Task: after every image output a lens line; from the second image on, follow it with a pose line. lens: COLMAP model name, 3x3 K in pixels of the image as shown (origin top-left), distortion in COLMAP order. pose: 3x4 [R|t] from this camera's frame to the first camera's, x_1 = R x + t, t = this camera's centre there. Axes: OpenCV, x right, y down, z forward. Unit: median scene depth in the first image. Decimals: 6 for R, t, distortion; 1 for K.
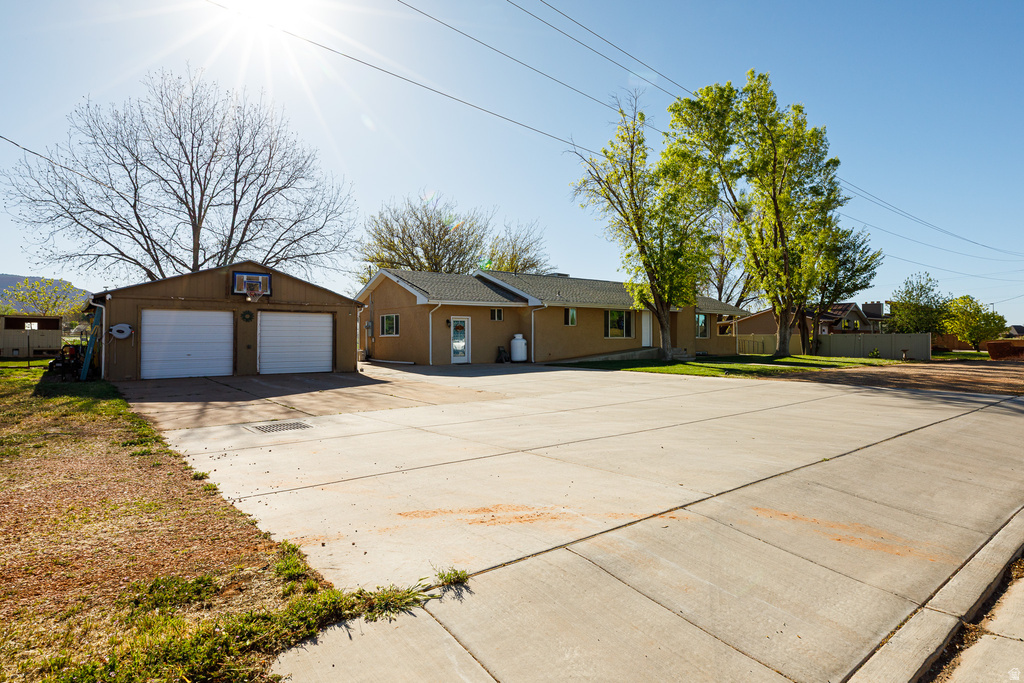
lens RADIAL K [[525.3, 0, 515.4], [0, 525.3, 339.6], [0, 0, 1]] dist [0.003887, 0.000142]
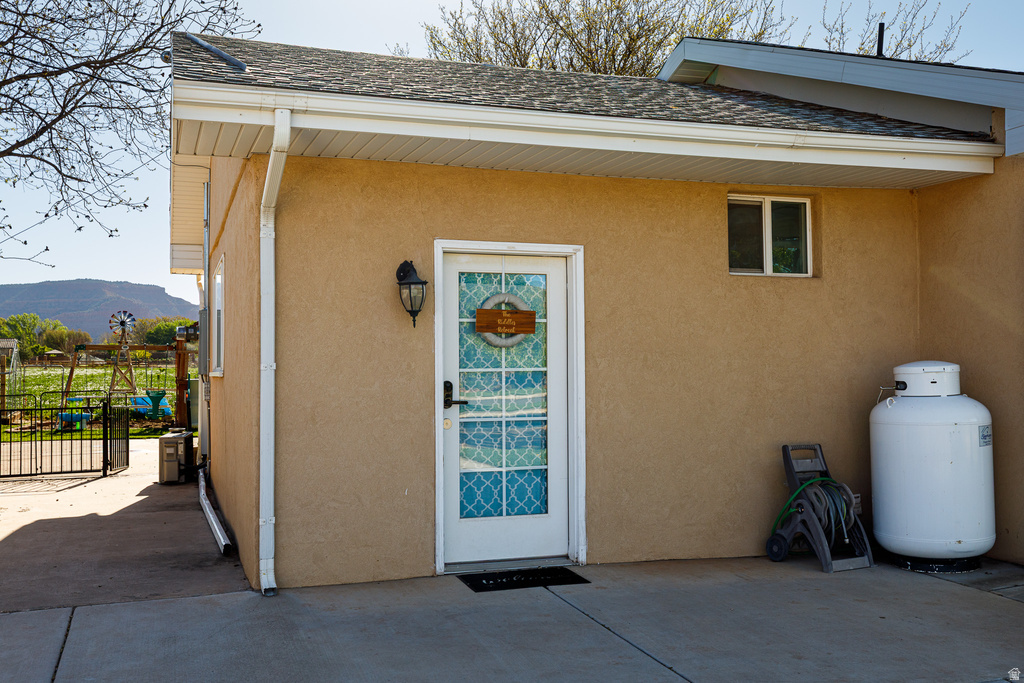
lens RADIAL K [[1042.9, 0, 509.5], [0, 1042.9, 341.2], [0, 0, 1]] dist [-0.023652, 0.000000]
pose [[0.949648, -0.012238, -0.313081, -0.014211], [0.000647, 0.999311, -0.037098, -0.006139], [0.313319, 0.035027, 0.949002, 0.744031]]
